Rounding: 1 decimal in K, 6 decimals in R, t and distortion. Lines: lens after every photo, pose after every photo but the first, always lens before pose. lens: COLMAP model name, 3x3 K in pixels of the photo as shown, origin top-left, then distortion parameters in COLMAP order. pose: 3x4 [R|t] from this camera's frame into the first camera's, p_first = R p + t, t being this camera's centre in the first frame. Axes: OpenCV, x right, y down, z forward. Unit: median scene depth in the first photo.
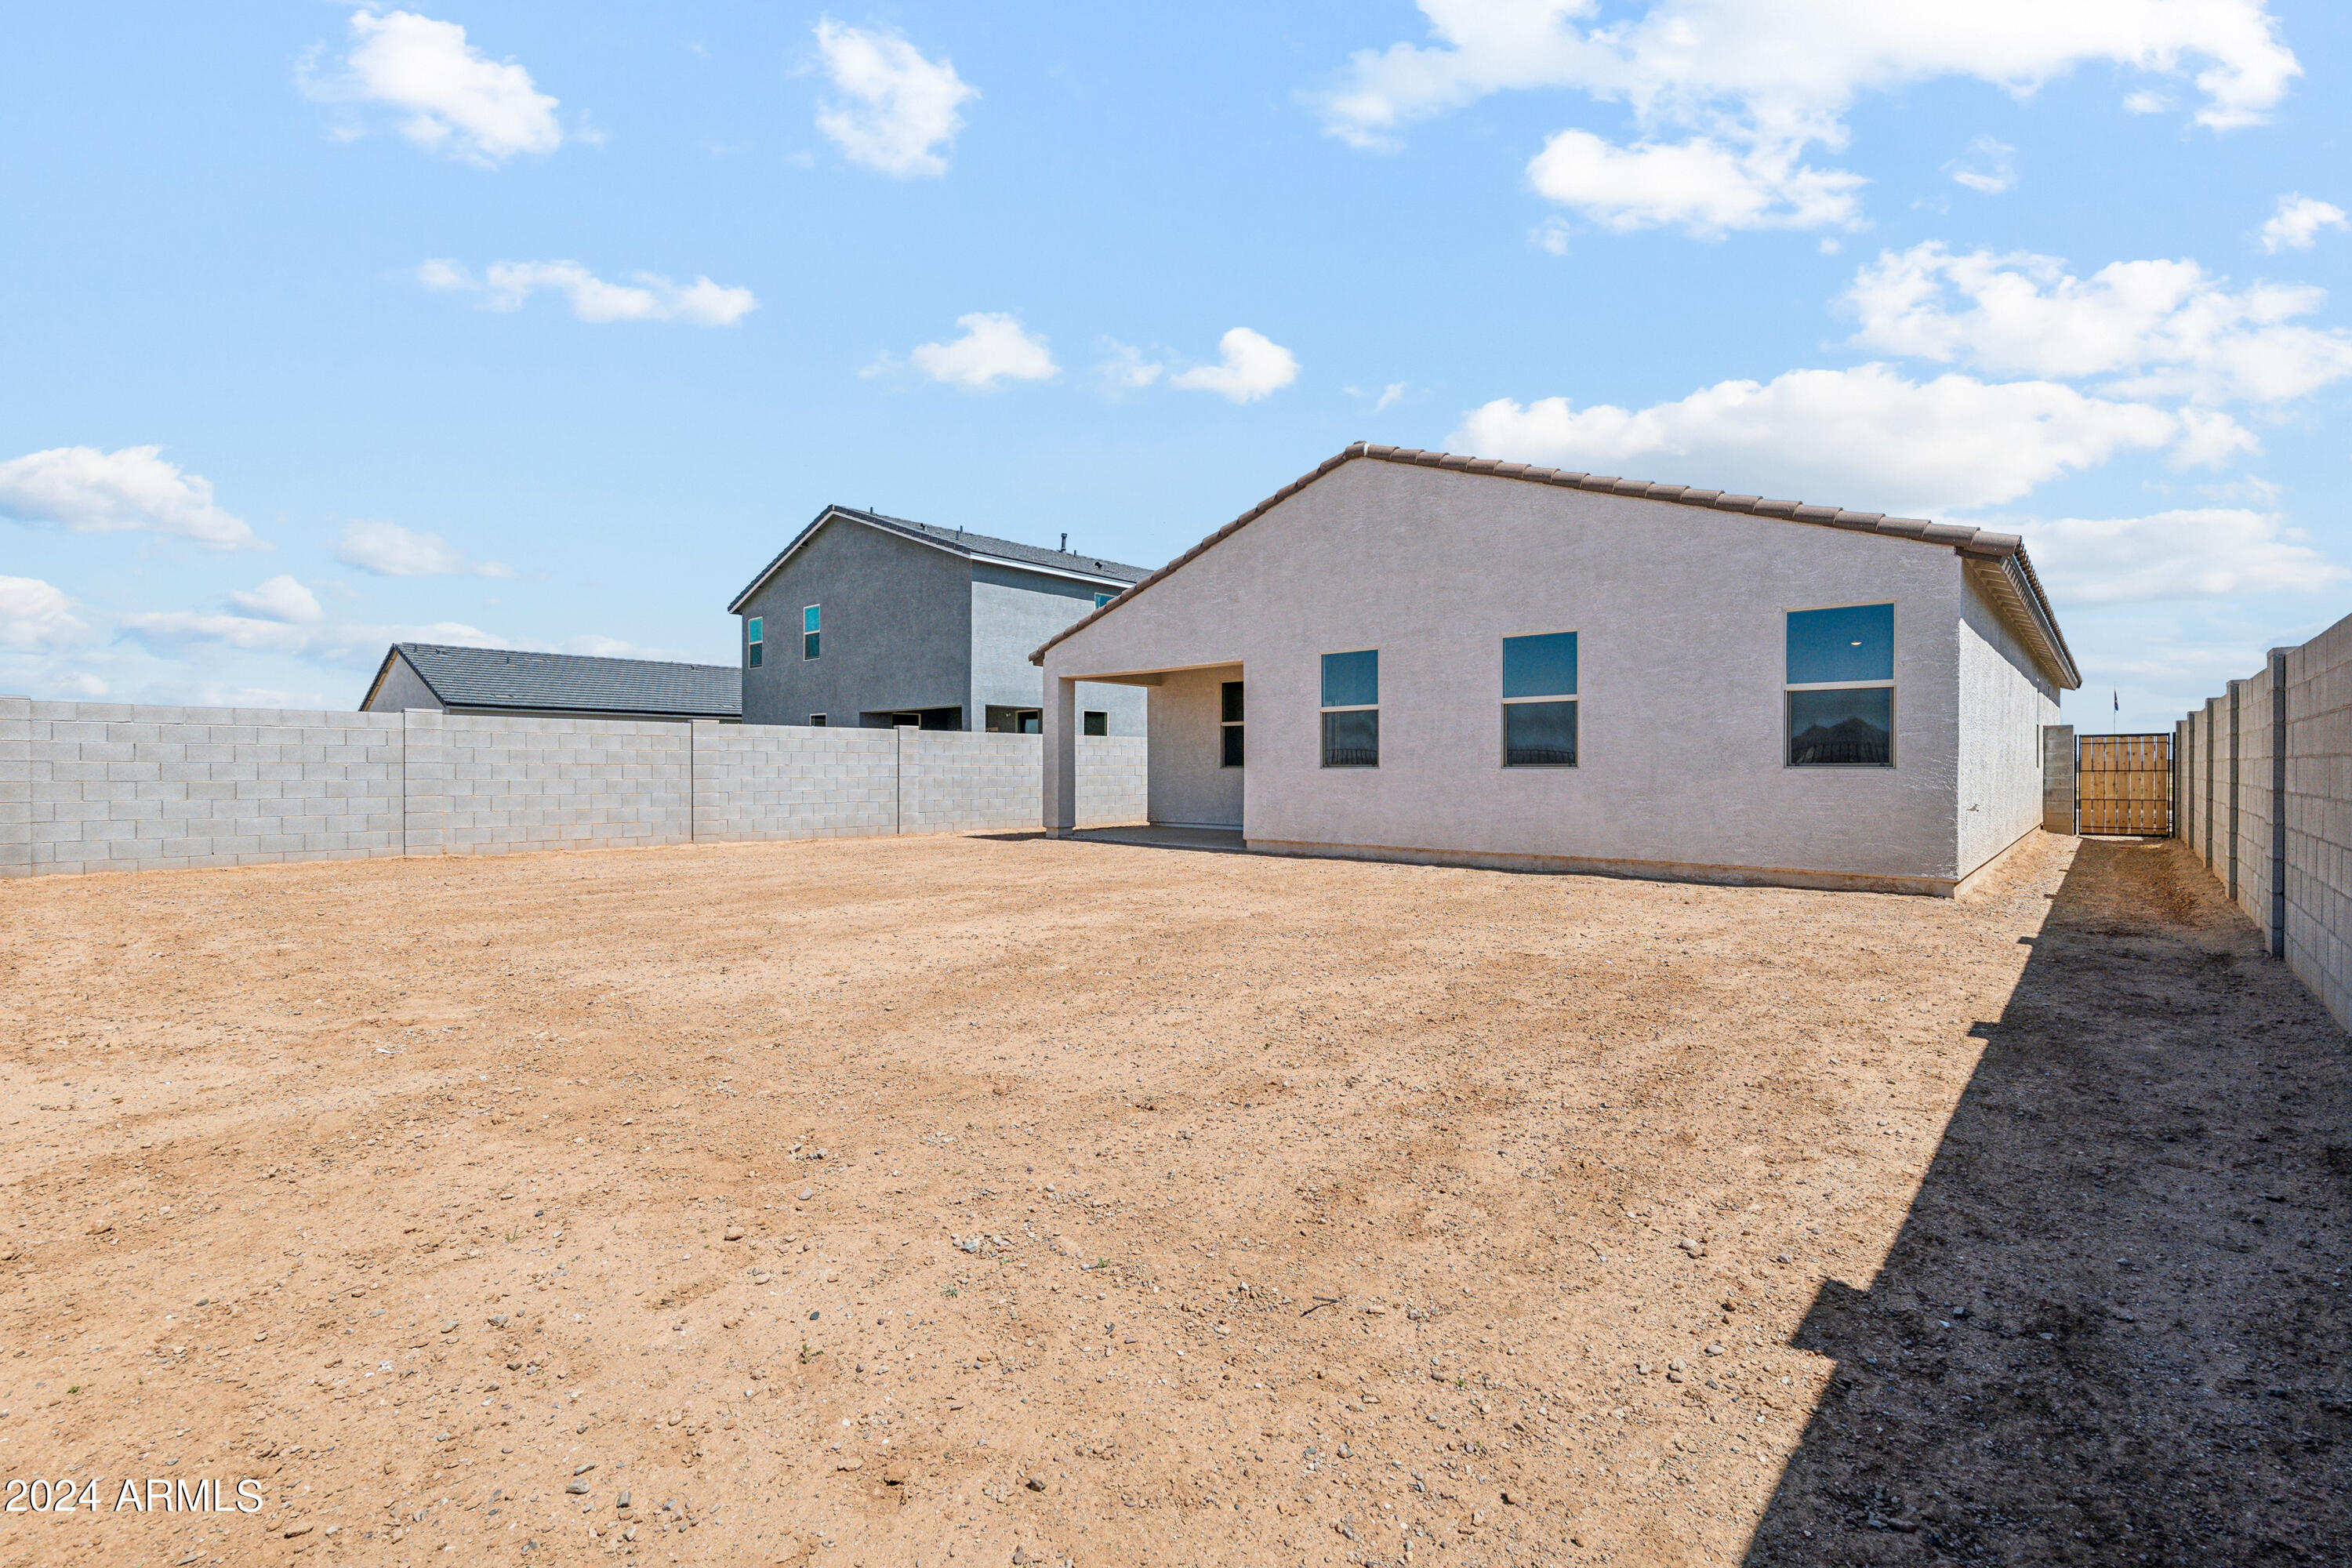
lens RADIAL K [[1017.7, 0, 1178.5], [0, 1017.7, 782.4], [0, 0, 1]] dist [0.001438, 0.000055]
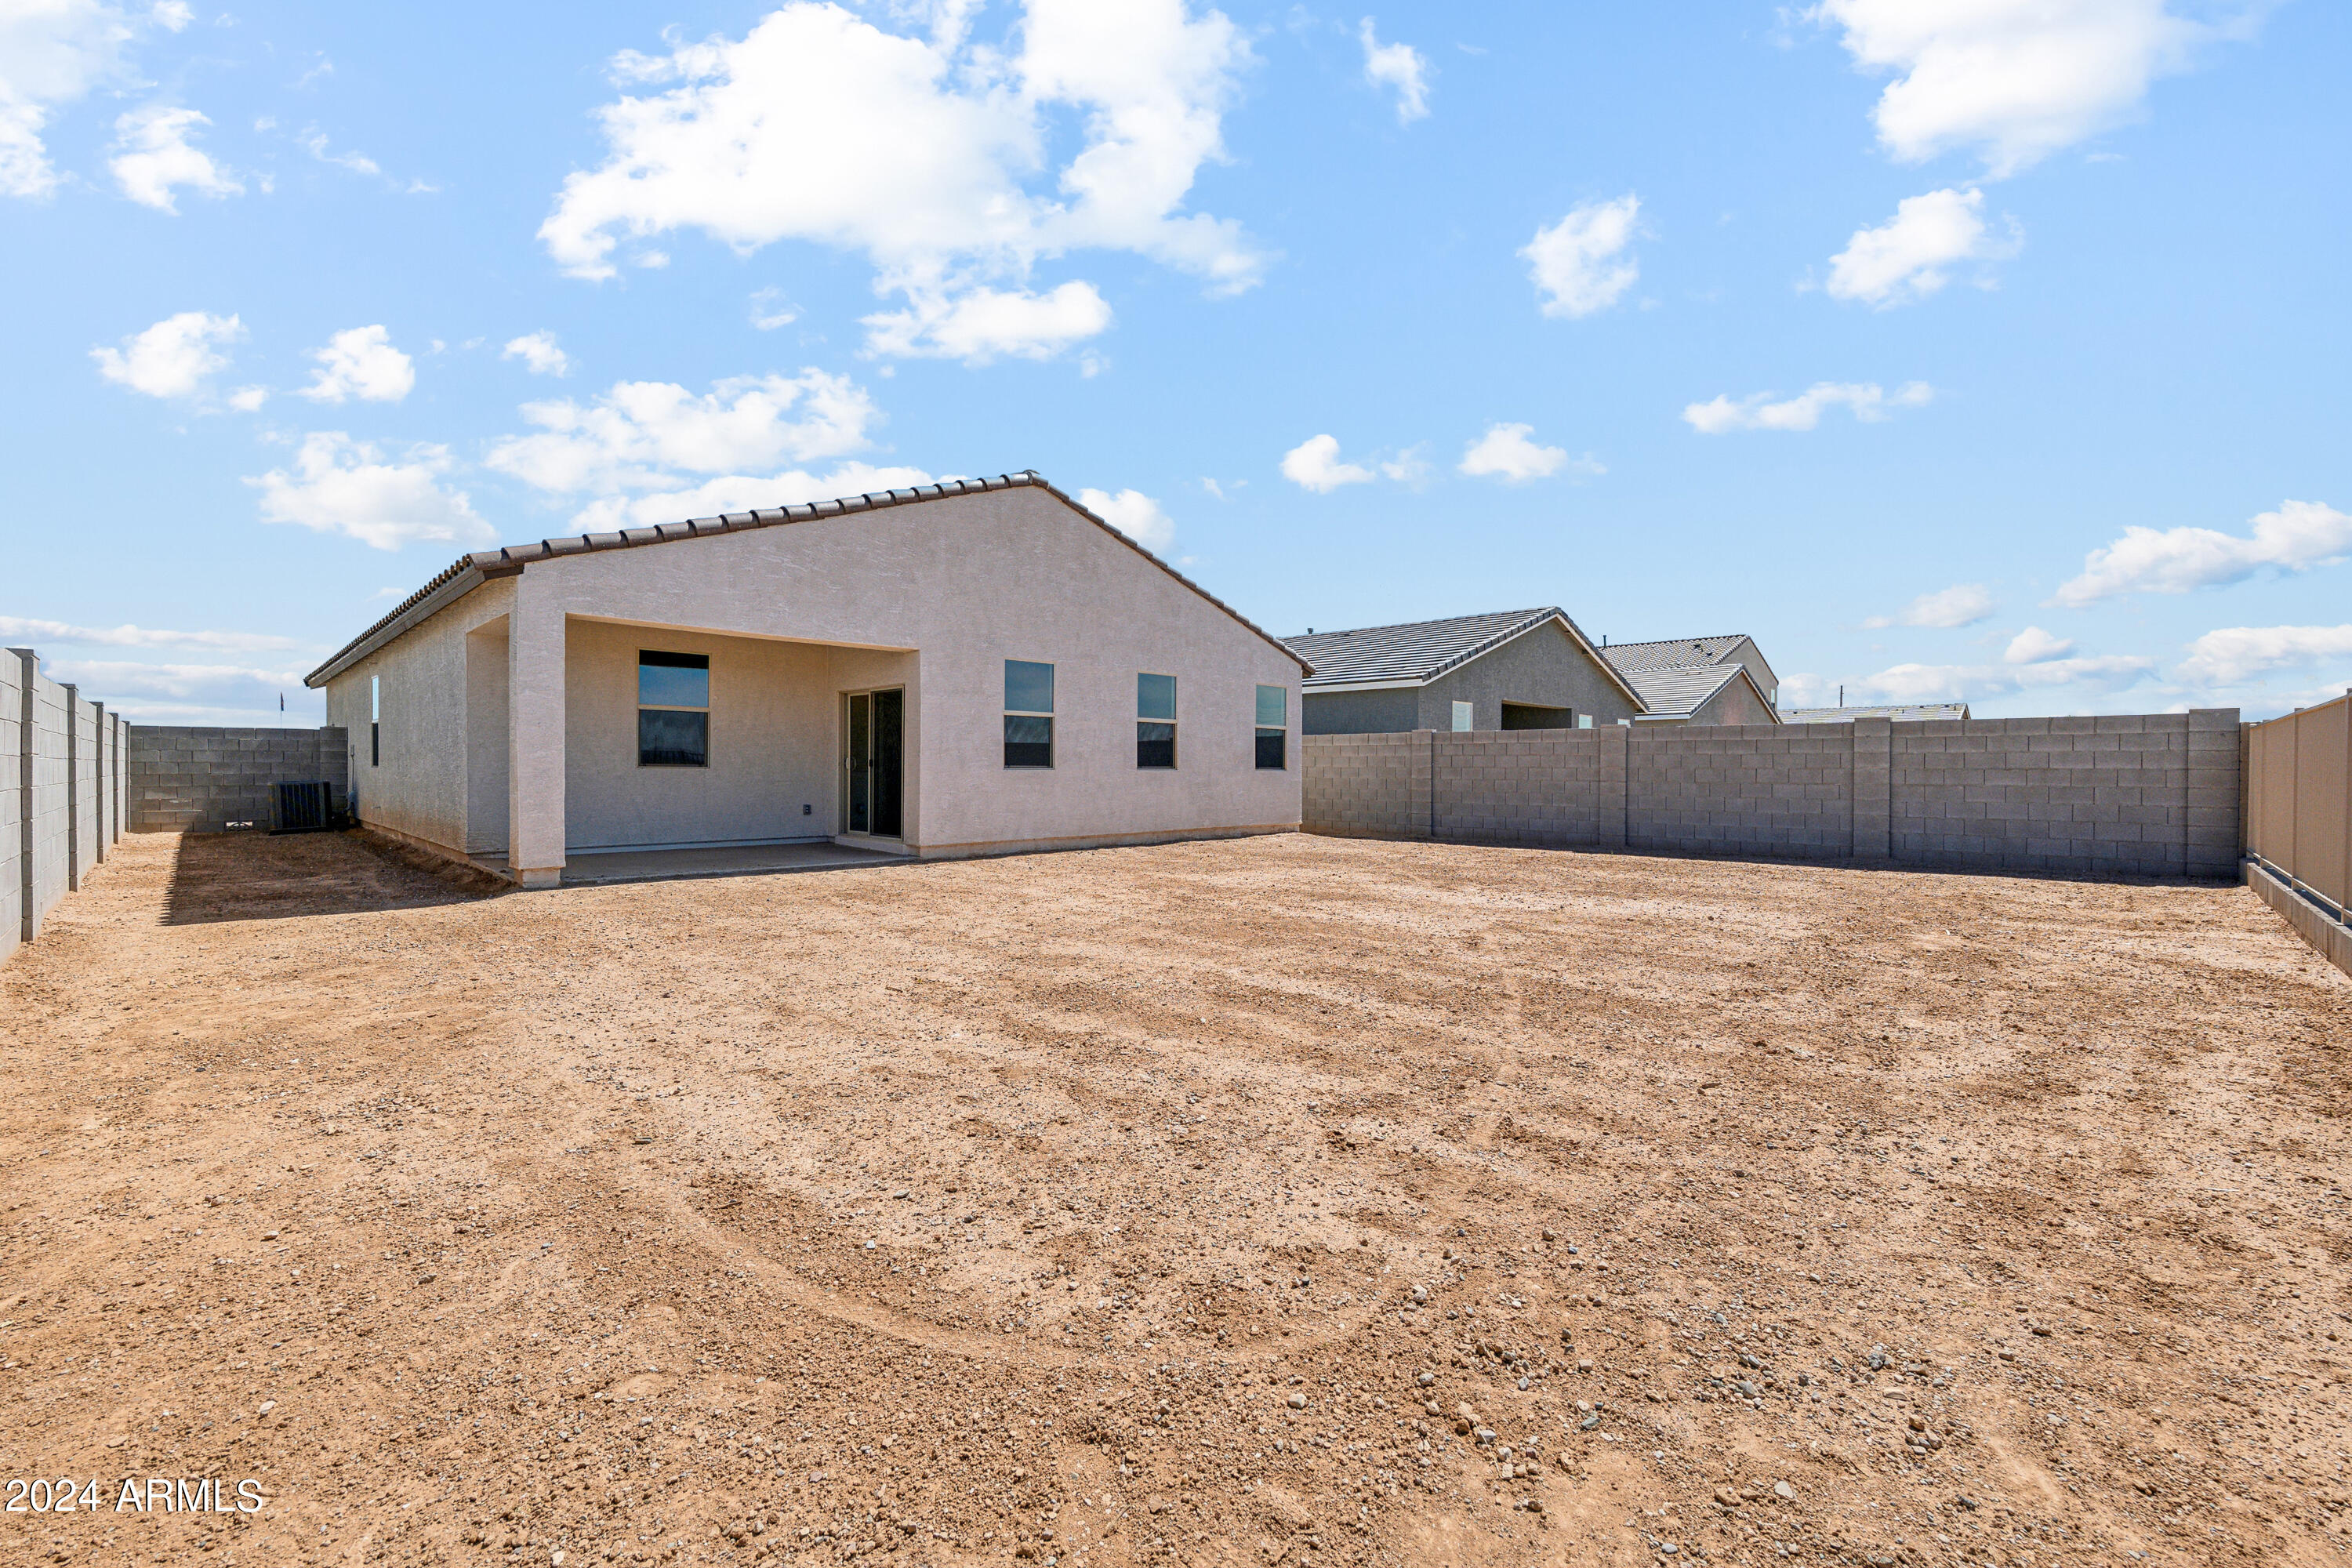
lens RADIAL K [[990.6, 0, 1168.4], [0, 990.6, 772.3], [0, 0, 1]] dist [-0.001310, -0.000060]
pose [[0.039339, -0.000682, 0.999226, -0.891818], [0.009439, 0.999955, 0.000311, -0.009377], [-0.999181, 0.009419, 0.039343, 0.821635]]
